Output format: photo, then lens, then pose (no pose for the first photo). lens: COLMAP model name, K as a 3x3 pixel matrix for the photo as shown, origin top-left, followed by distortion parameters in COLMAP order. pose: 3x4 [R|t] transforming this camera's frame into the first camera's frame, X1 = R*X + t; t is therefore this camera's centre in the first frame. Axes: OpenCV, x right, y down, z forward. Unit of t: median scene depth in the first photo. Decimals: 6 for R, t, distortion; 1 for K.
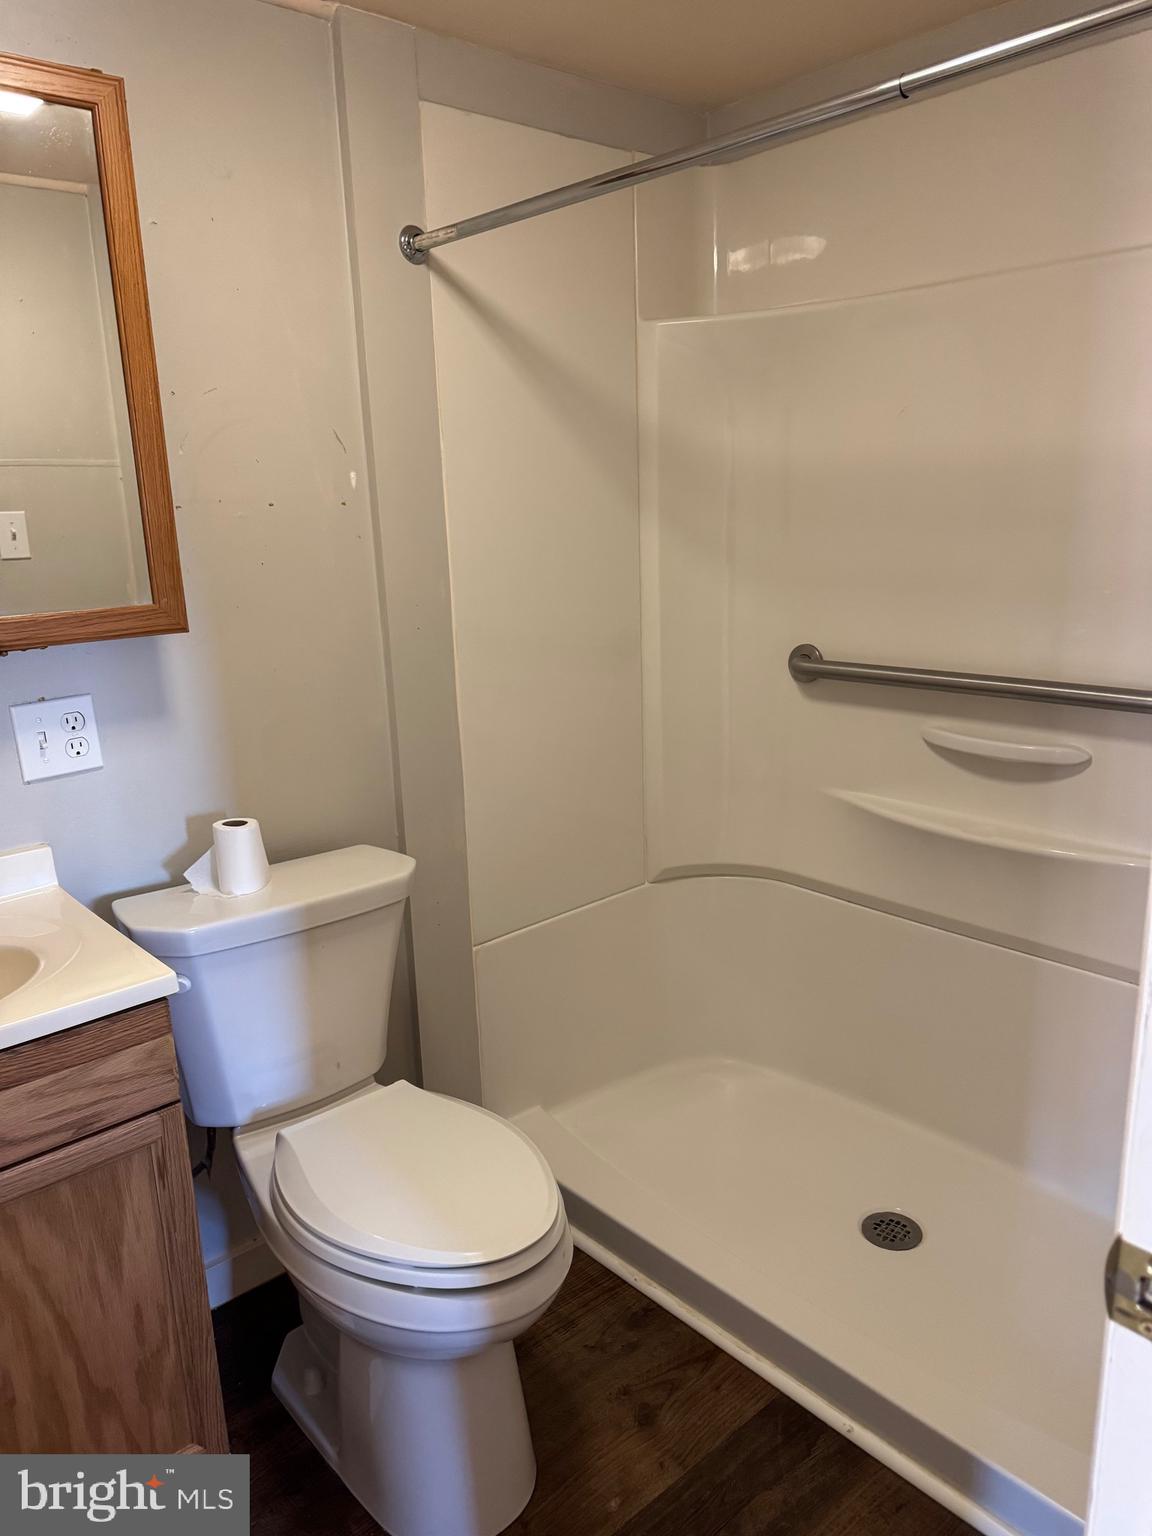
lens RADIAL K [[1096.6, 0, 578.1], [0, 1096.6, 779.7], [0, 0, 1]] dist [0.045592, -0.050810]
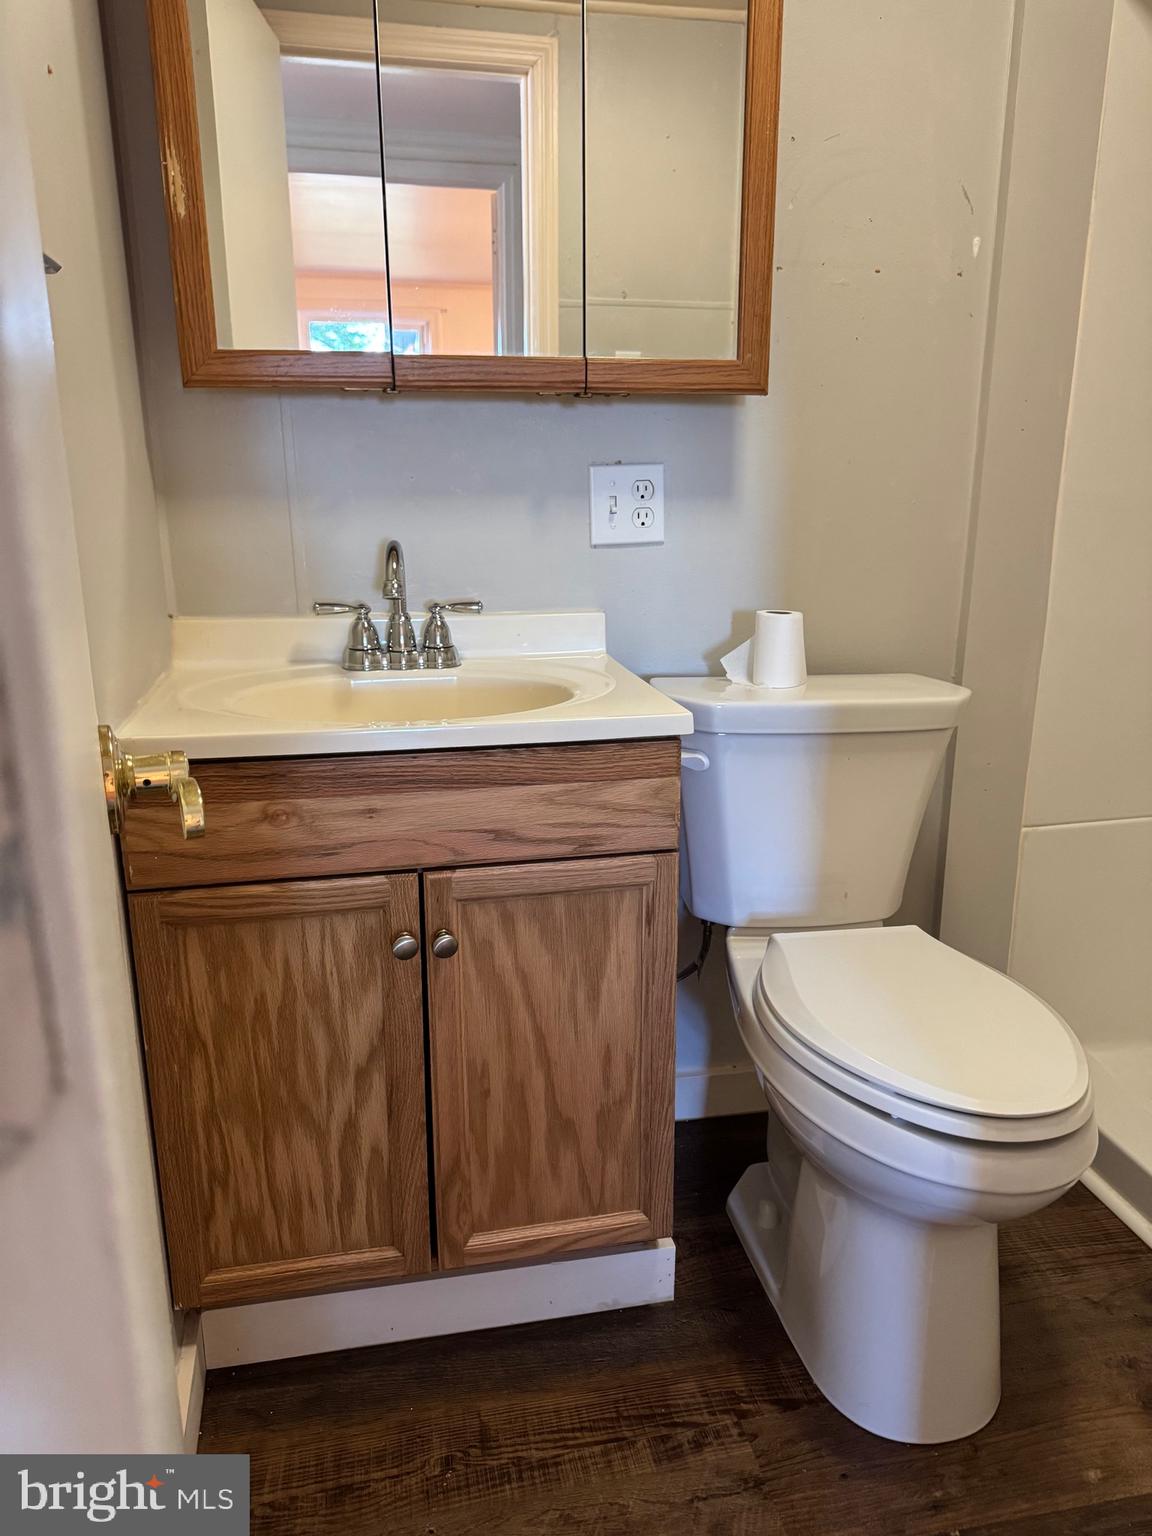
lens RADIAL K [[1096.6, 0, 574.7], [0, 1096.6, 758.7], [0, 0, 1]] dist [0.045592, -0.050810]
pose [[0.867186, 0.163563, -0.470357, -0.001753], [-0.147736, 0.986499, 0.070671, 0.126733], [0.475565, 0.008204, 0.879642, 0.094995]]
